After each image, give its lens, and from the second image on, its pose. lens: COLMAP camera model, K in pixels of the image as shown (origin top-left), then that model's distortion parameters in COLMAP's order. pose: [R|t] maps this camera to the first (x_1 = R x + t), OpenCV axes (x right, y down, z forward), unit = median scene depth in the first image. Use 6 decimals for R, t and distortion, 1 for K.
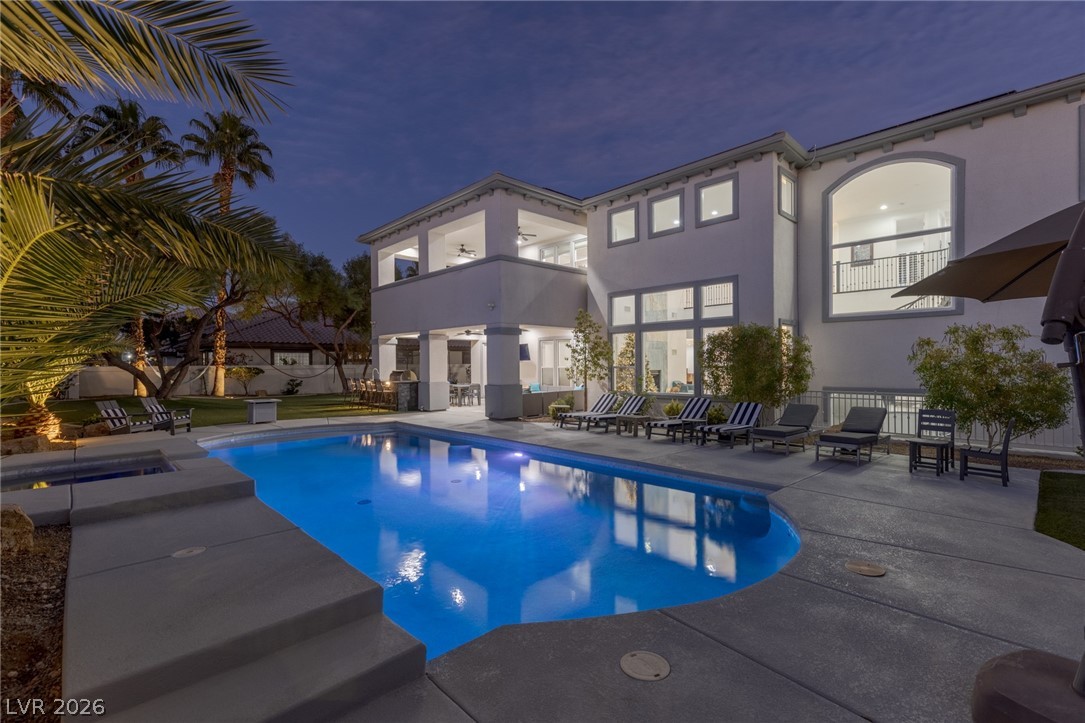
lens RADIAL K [[484.9, 0, 547.4], [0, 484.9, 362.9], [0, 0, 1]] dist [0.009636, -0.001038]
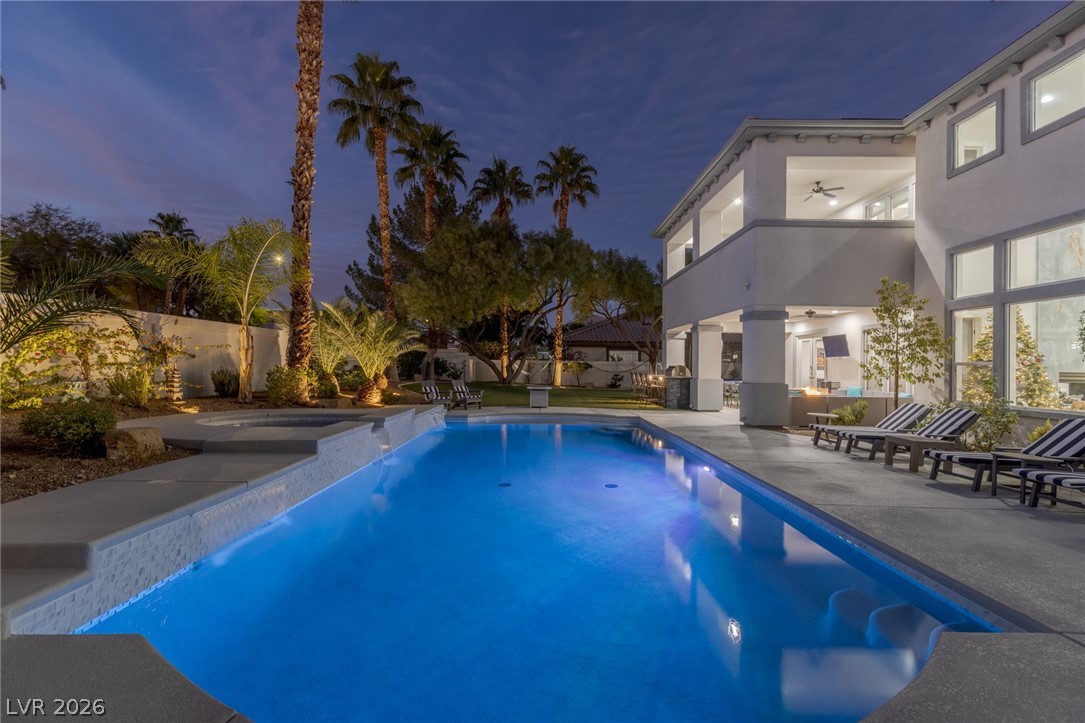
lens RADIAL K [[484.9, 0, 548.4], [0, 484.9, 361.7], [0, 0, 1]] dist [0.009636, -0.001038]
pose [[0.729732, 0.009716, -0.683664, 0.183960], [-0.014414, 0.999895, -0.001175, 0.014895], [0.683581, 0.010711, 0.729796, 0.166138]]
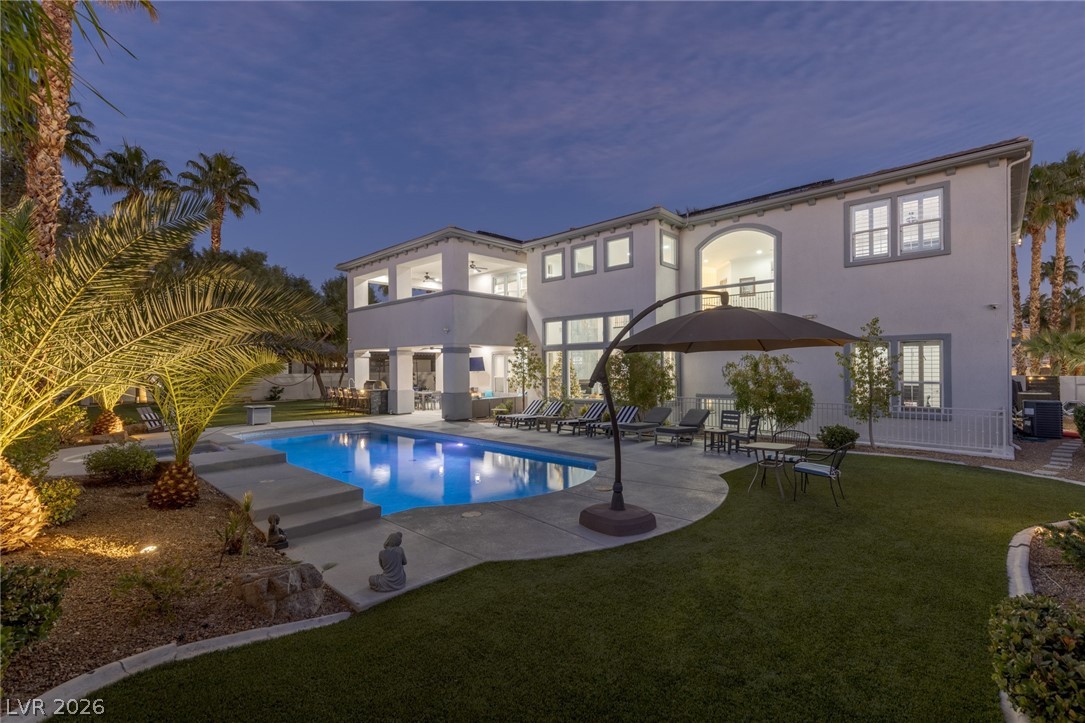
lens RADIAL K [[484.9, 0, 547.1], [0, 484.9, 362.2], [0, 0, 1]] dist [0.009636, -0.001038]
pose [[0.998812, -0.000365, 0.048736, 0.076483], [0.000780, 0.999964, -0.008483, -0.021263], [-0.048731, 0.008511, 0.998776, -0.245262]]
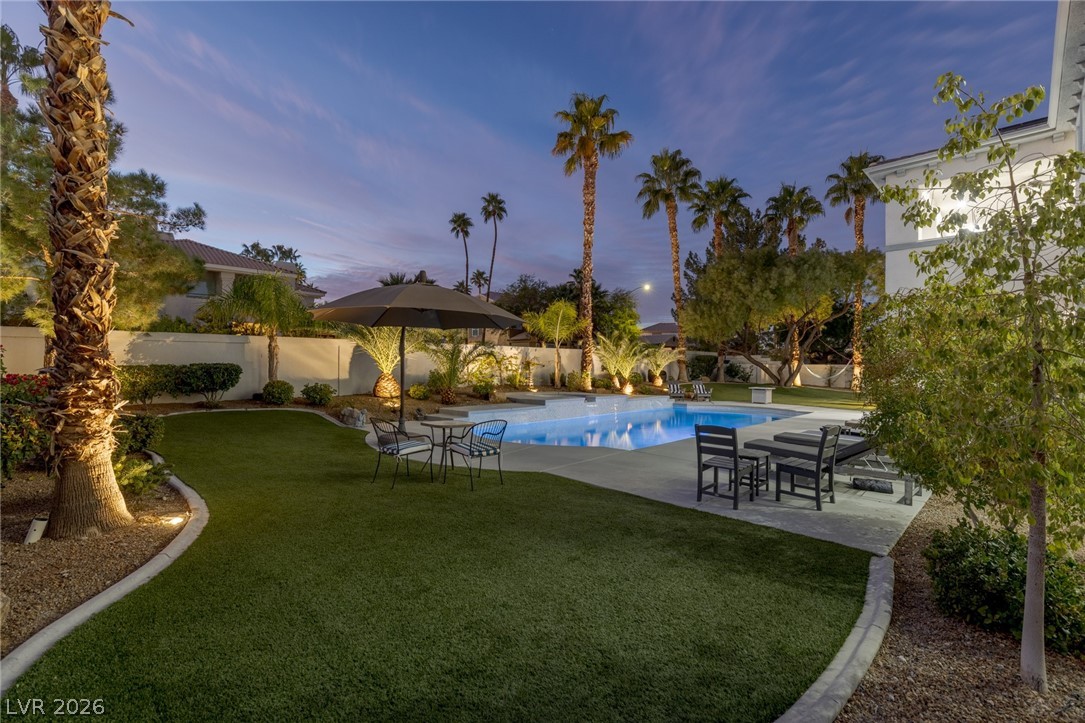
lens RADIAL K [[484.9, 0, 549.0], [0, 484.9, 357.8], [0, 0, 1]] dist [0.009636, -0.001038]
pose [[0.031436, -0.006951, -0.999482, 0.743105], [-0.004531, 0.999965, -0.007097, 0.000455], [0.999495, 0.004752, 0.031403, 0.291428]]
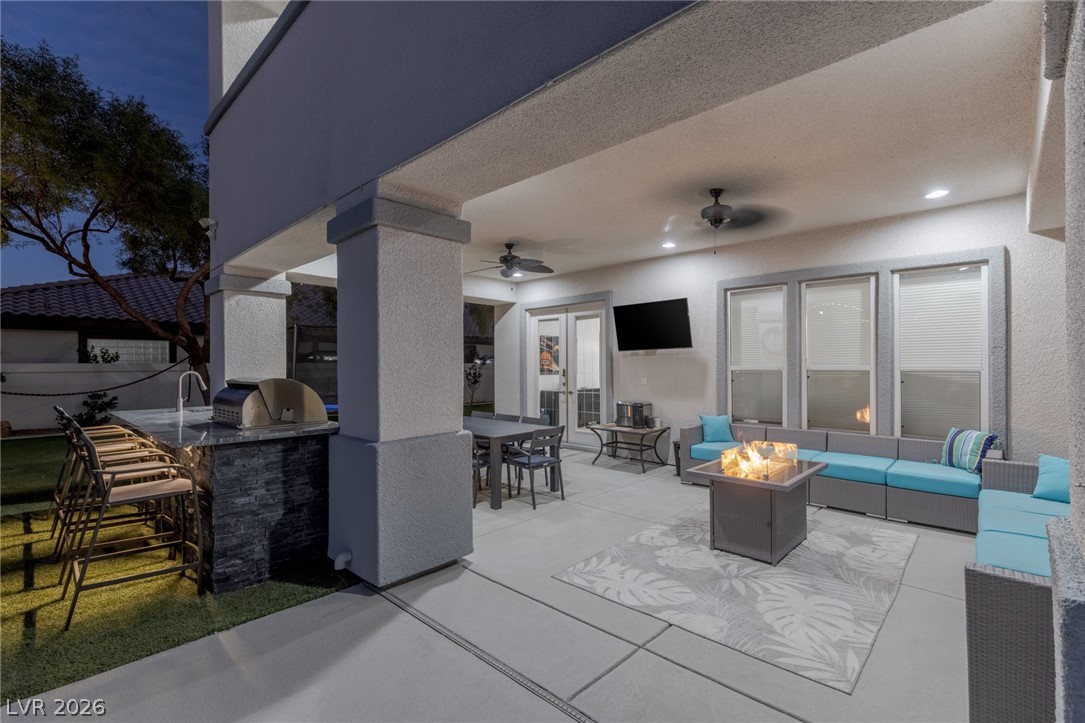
lens RADIAL K [[484.9, 0, 543.7], [0, 484.9, 365.9], [0, 0, 1]] dist [0.009636, -0.001038]
pose [[0.999089, 0.001765, 0.042648, -0.199776], [-0.001780, 0.999998, 0.000322, 0.010225], [-0.042648, -0.000397, 0.999090, 0.869805]]
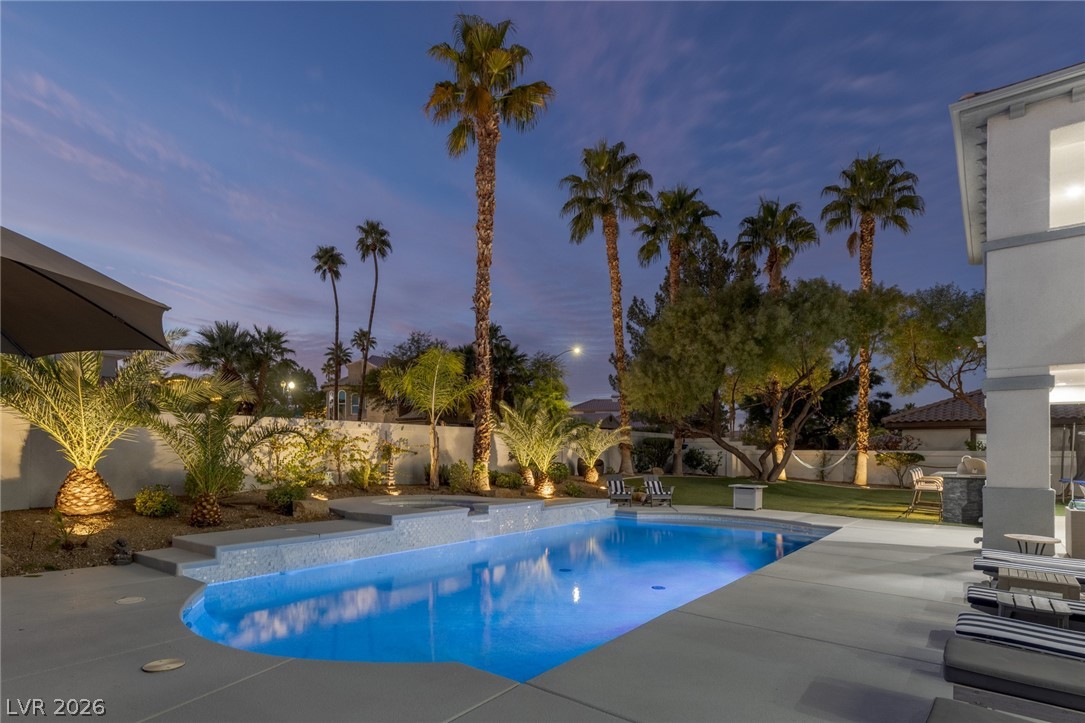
lens RADIAL K [[583.9, 0, 510.9], [0, 583.9, 444.8], [0, 0, 1]] dist [0.017524, -0.001443]
pose [[0.116458, -0.004098, -0.993187, 0.440904], [-0.002446, 0.999987, -0.004413, 0.002933], [0.993193, 0.002943, 0.116447, 0.366131]]
